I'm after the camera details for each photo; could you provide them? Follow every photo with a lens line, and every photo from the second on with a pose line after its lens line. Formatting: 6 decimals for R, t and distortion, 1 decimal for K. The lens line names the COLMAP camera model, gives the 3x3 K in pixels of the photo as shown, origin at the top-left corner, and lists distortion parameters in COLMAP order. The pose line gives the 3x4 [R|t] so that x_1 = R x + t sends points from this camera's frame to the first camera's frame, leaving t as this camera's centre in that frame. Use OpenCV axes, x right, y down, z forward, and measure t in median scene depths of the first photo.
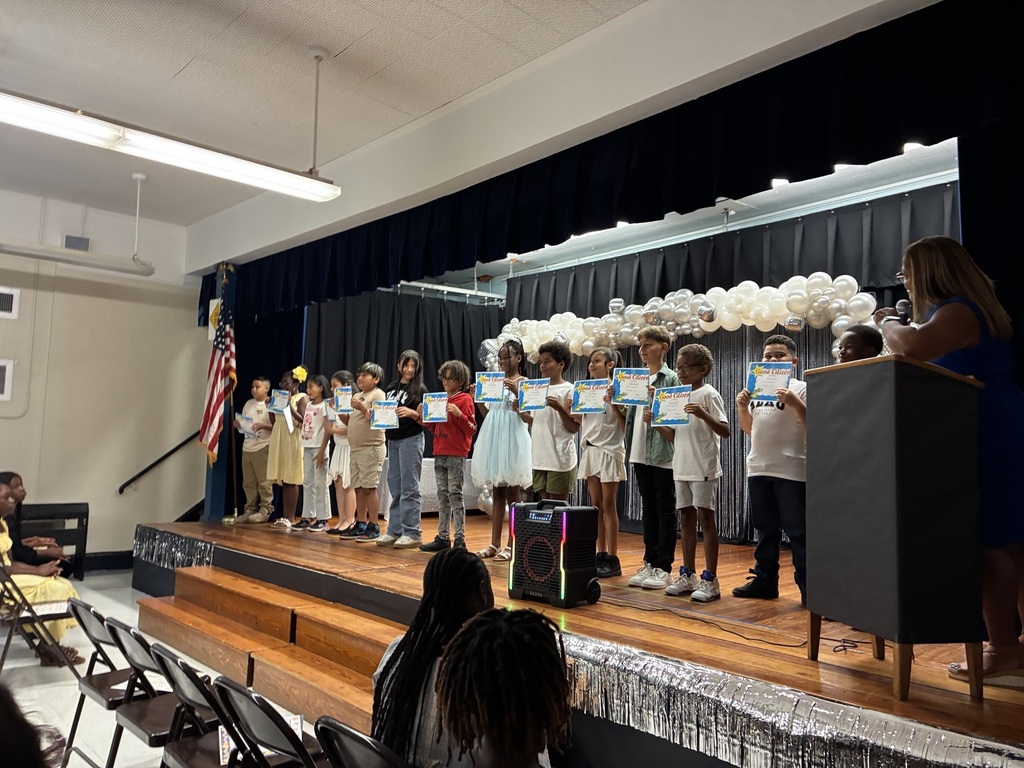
lens RADIAL K [[803.2, 0, 512.0], [0, 803.2, 384.0], [0, 0, 1]] dist [0.034617, -0.000001]
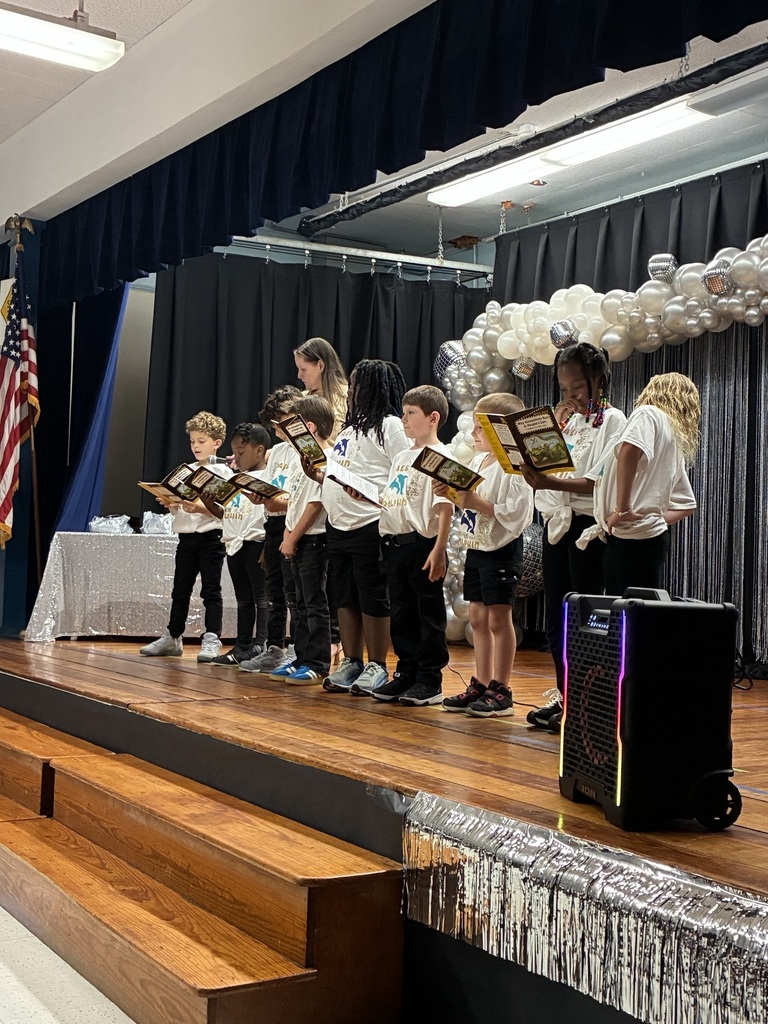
lens RADIAL K [[1260.6, 0, 383.2], [0, 1260.6, 541.2], [0, 0, 1]] dist [0.011284, -0.029924]
pose [[0.987273, 0.008221, -0.158822, 0.076008], [0.001930, 0.997970, 0.063651, 0.036241], [0.159023, -0.063147, 0.985253, 0.078441]]
